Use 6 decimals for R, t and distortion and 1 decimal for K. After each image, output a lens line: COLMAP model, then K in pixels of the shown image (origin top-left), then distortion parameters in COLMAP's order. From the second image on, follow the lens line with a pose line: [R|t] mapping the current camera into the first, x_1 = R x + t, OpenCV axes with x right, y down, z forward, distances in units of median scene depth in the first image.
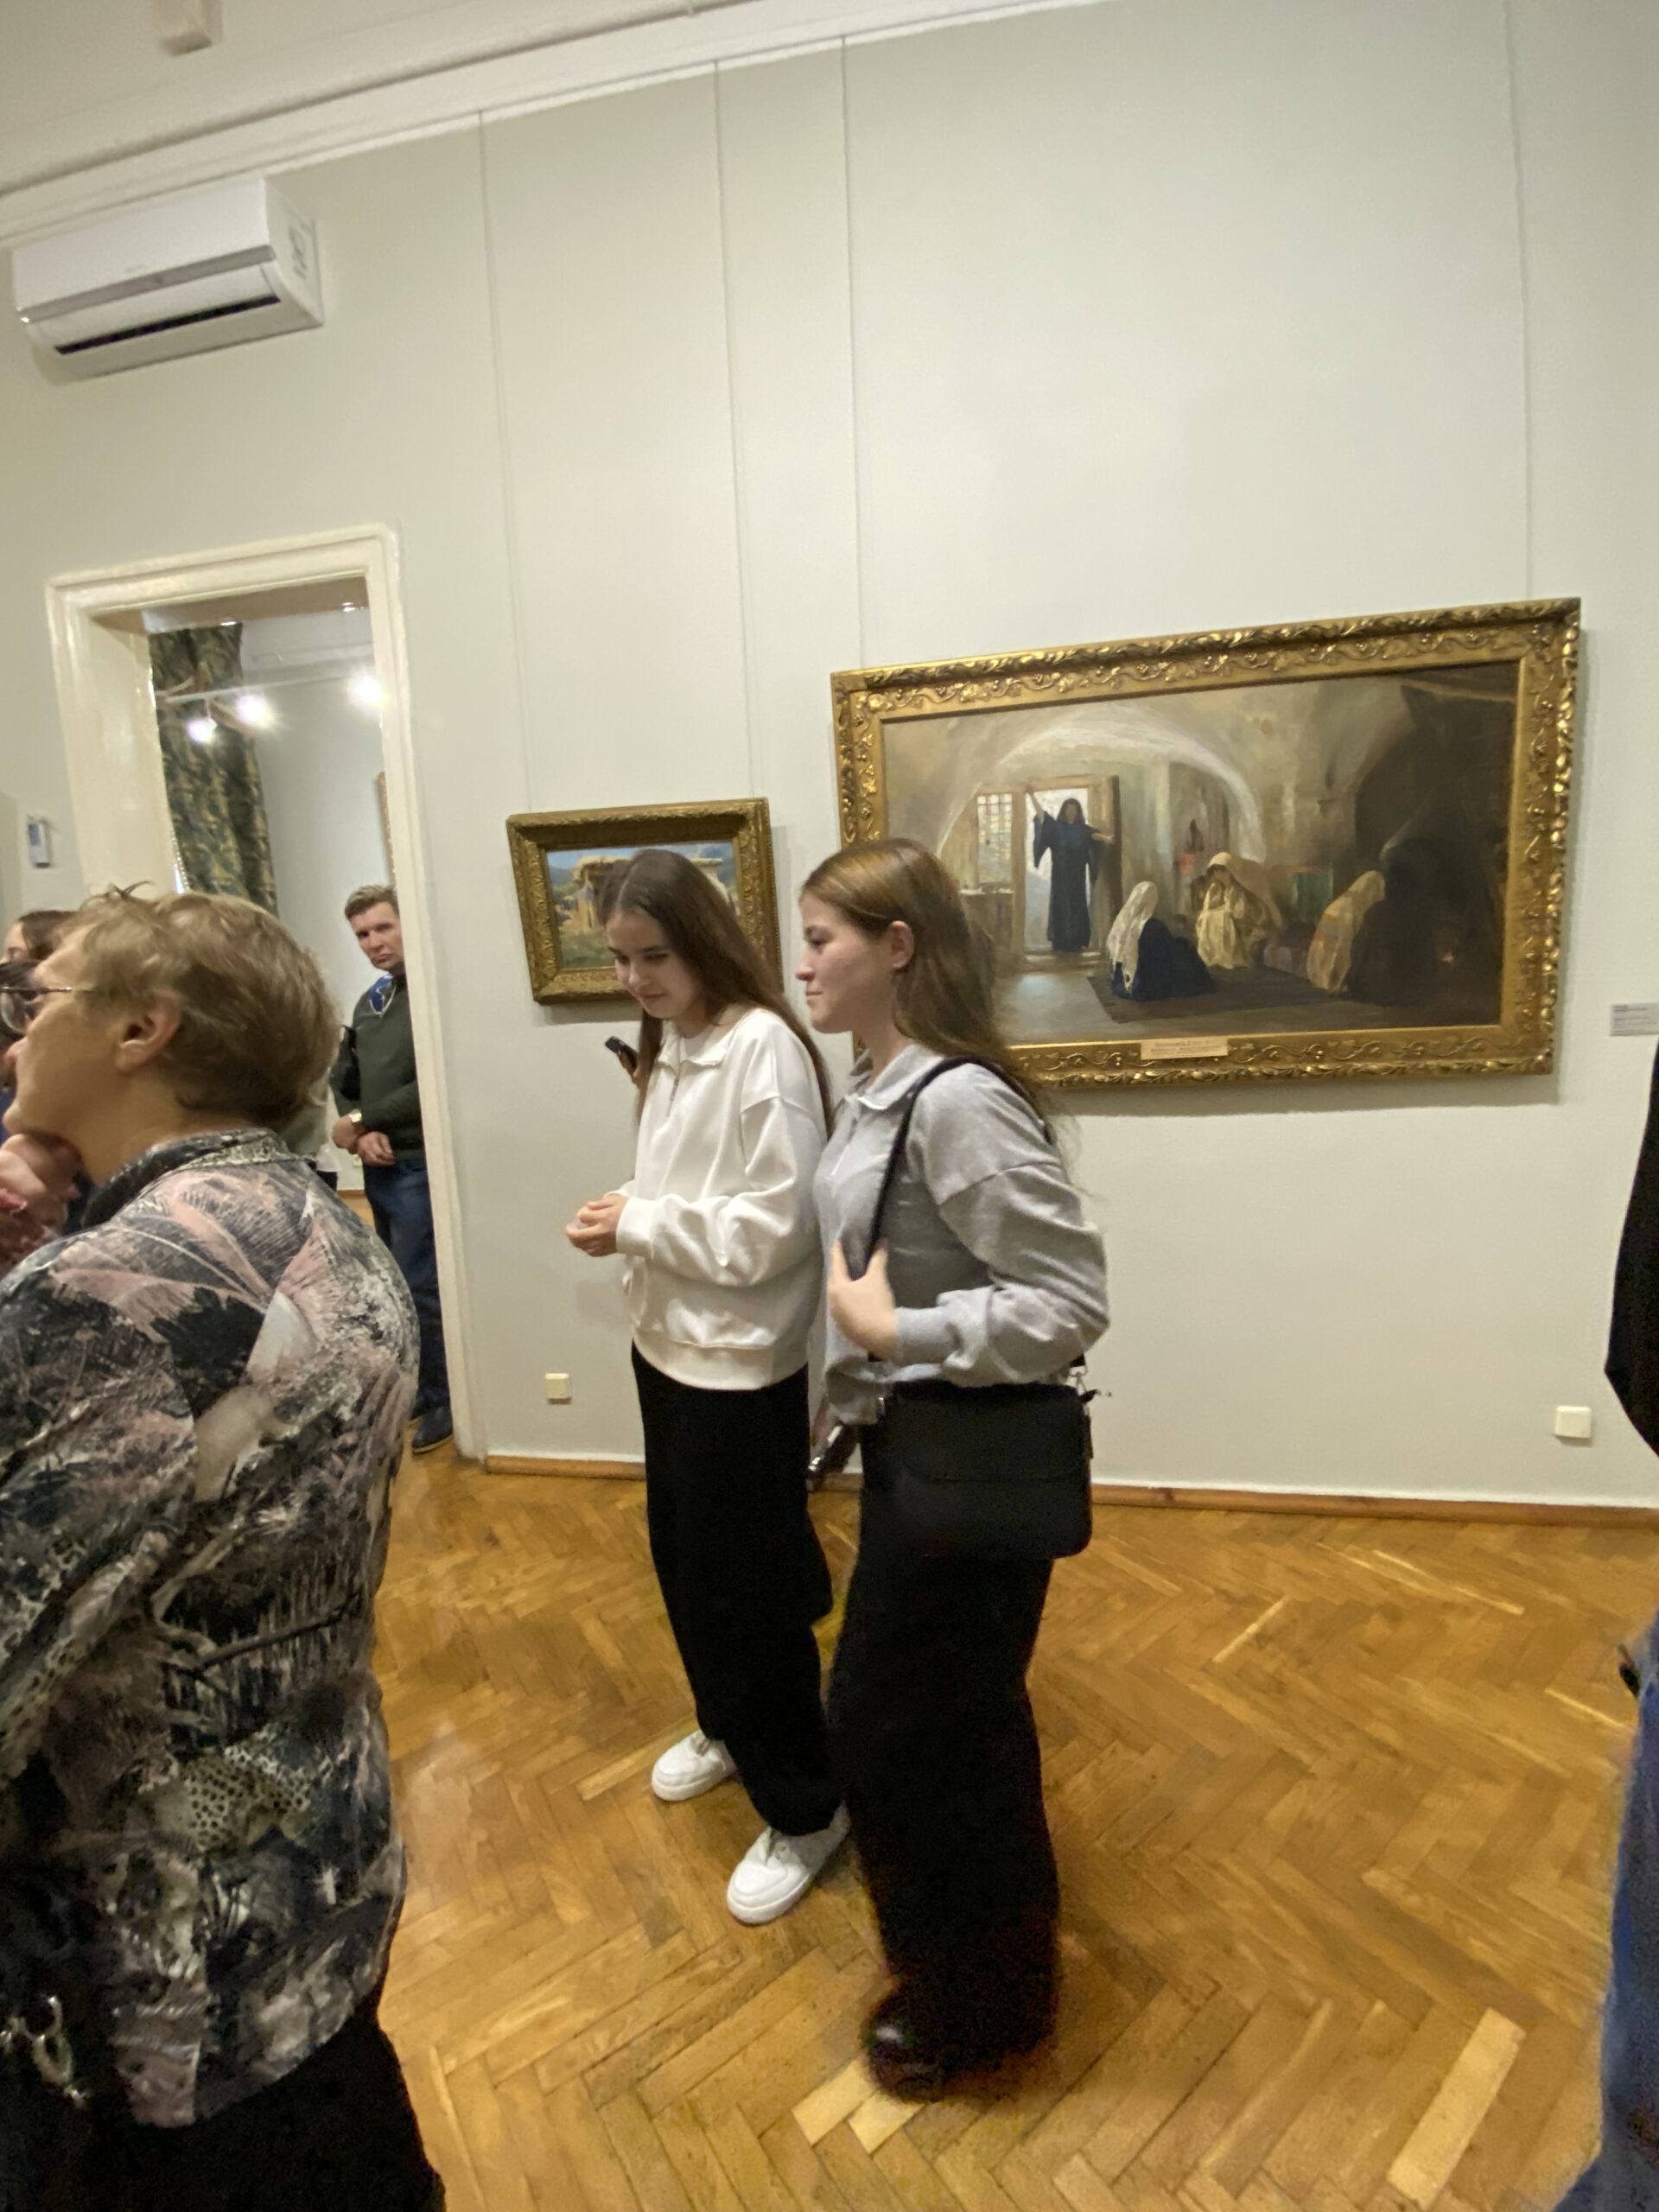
lens RADIAL K [[899.8, 0, 829.5], [0, 899.8, 1106.0], [0, 0, 1]] dist [-0.000197, -0.012763]
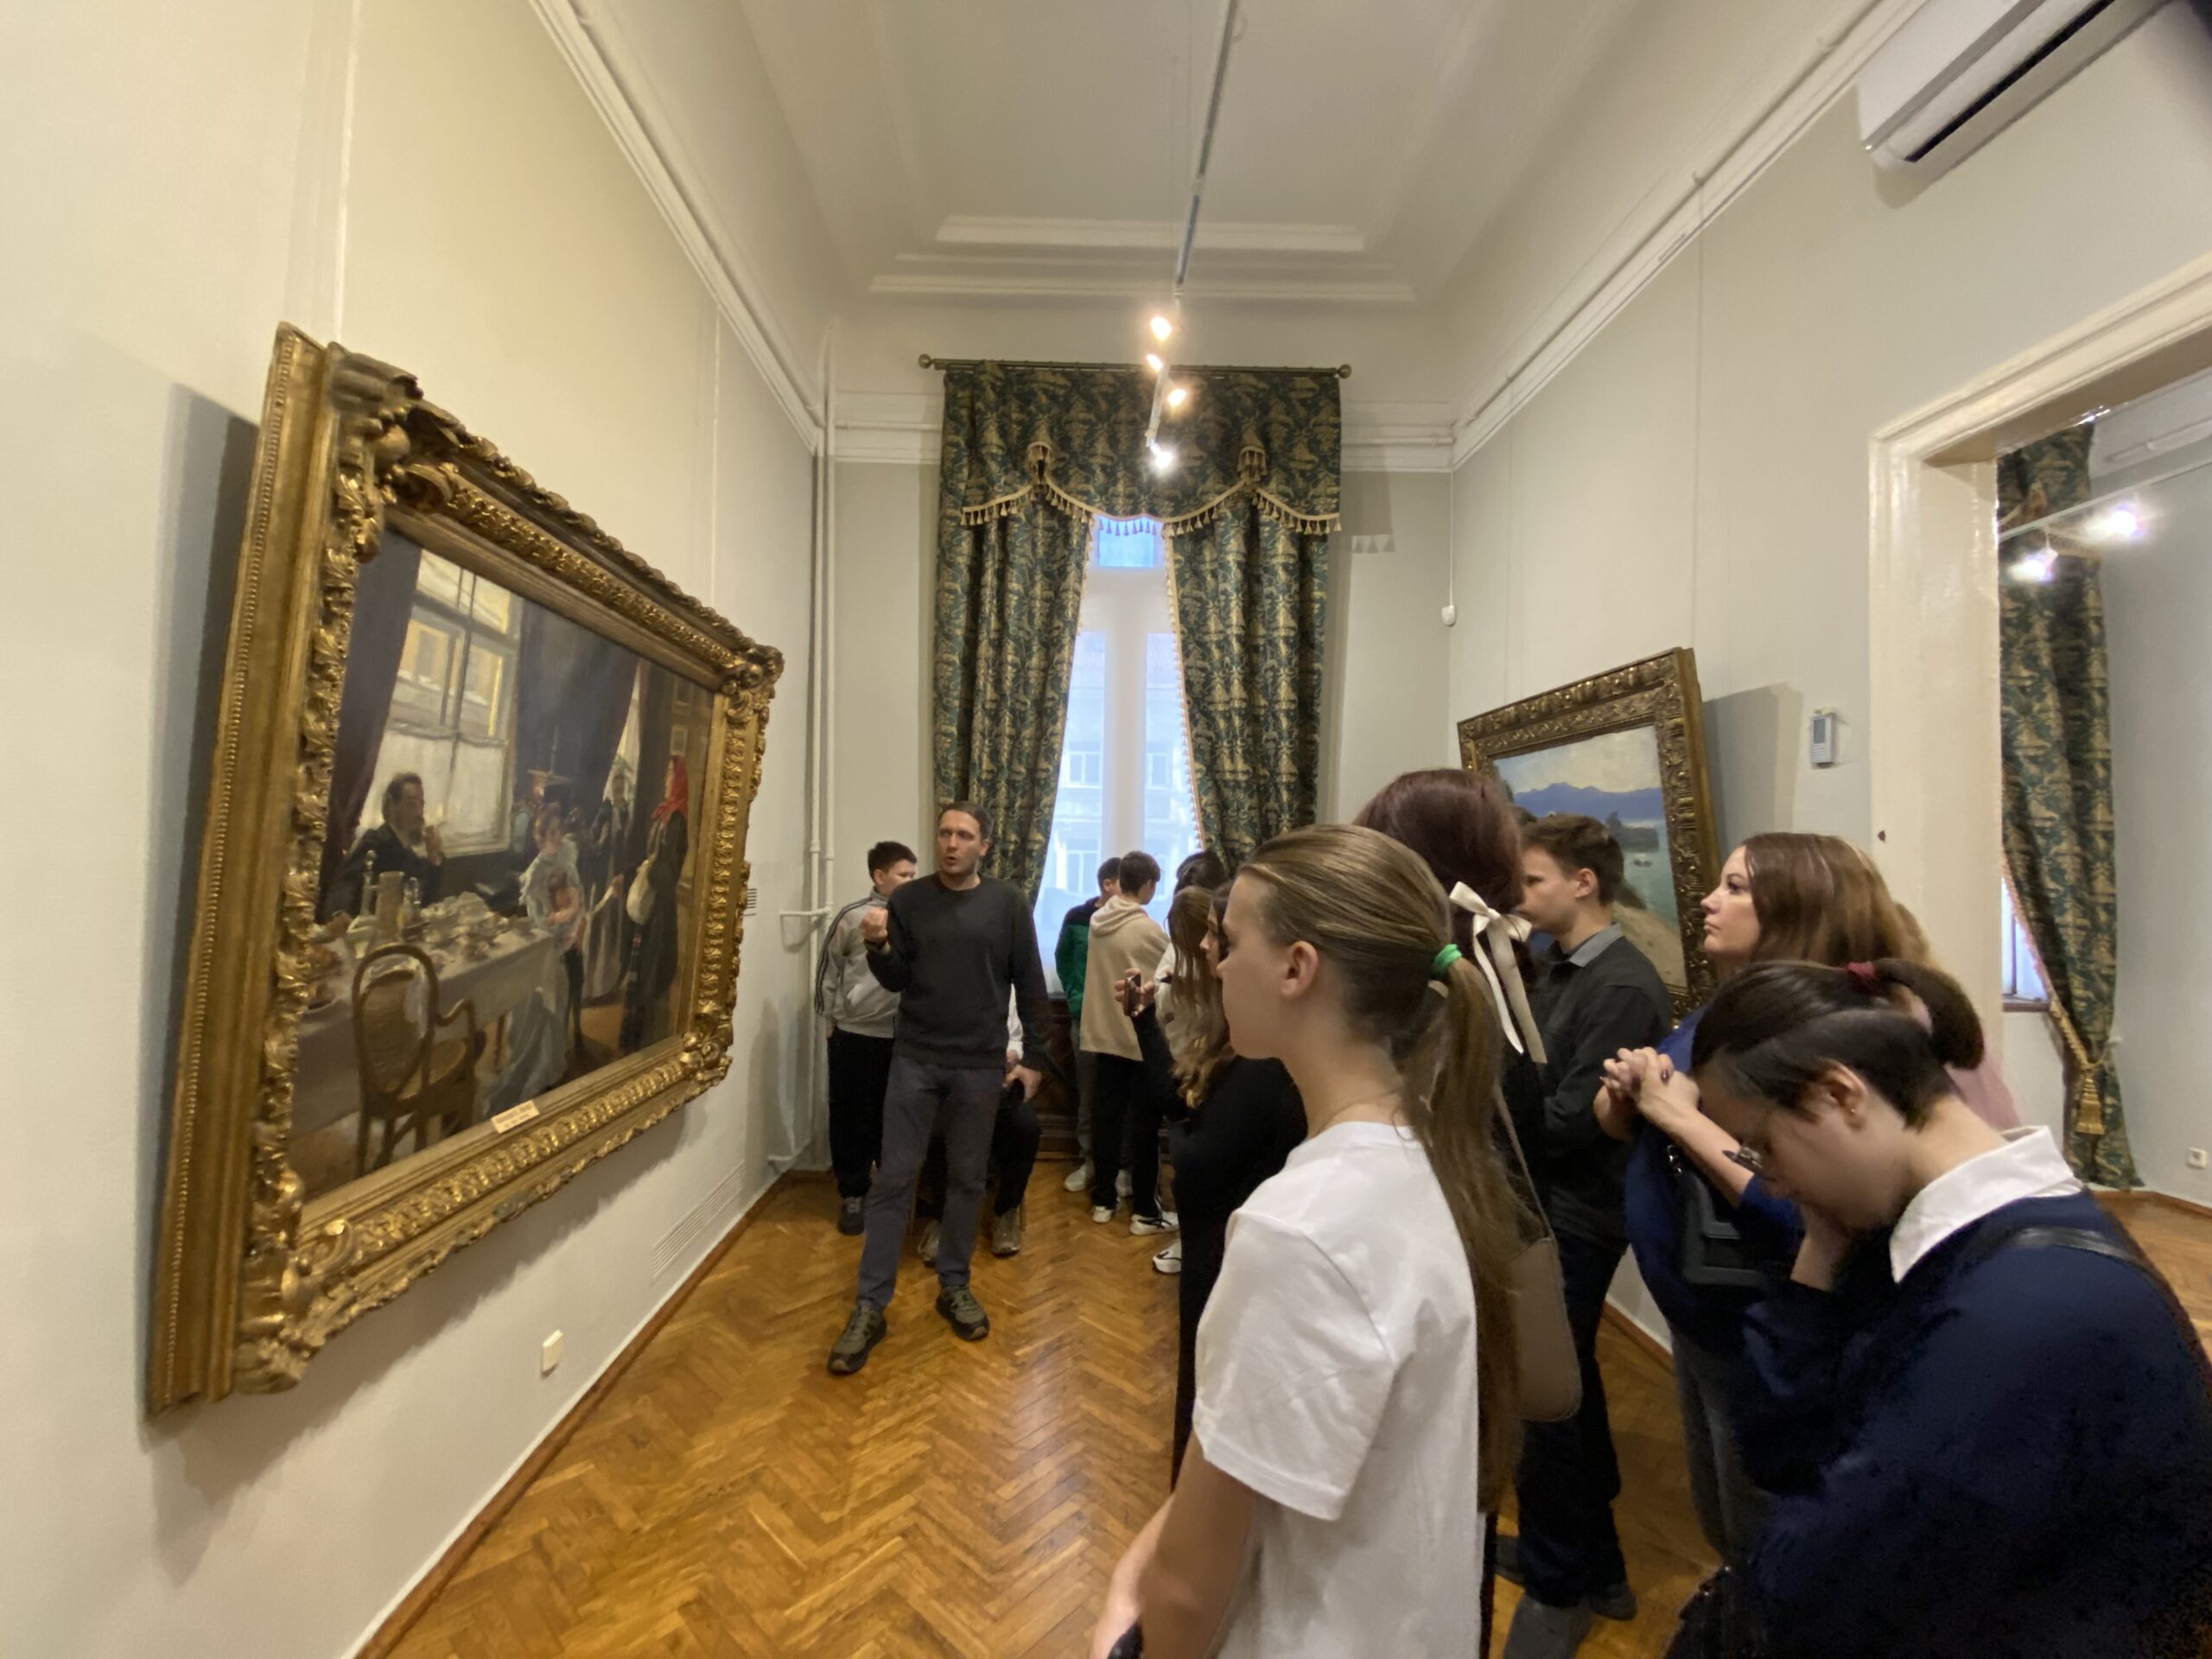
lens RADIAL K [[899.8, 0, 1106.0], [0, 899.8, 829.5], [0, 0, 1]] dist [-0.000197, -0.012763]
pose [[0.201643, 0.017604, -0.979301, -0.098900], [-0.163282, 0.986451, -0.015888, -0.046071], [0.965753, 0.163106, 0.201786, 0.093663]]
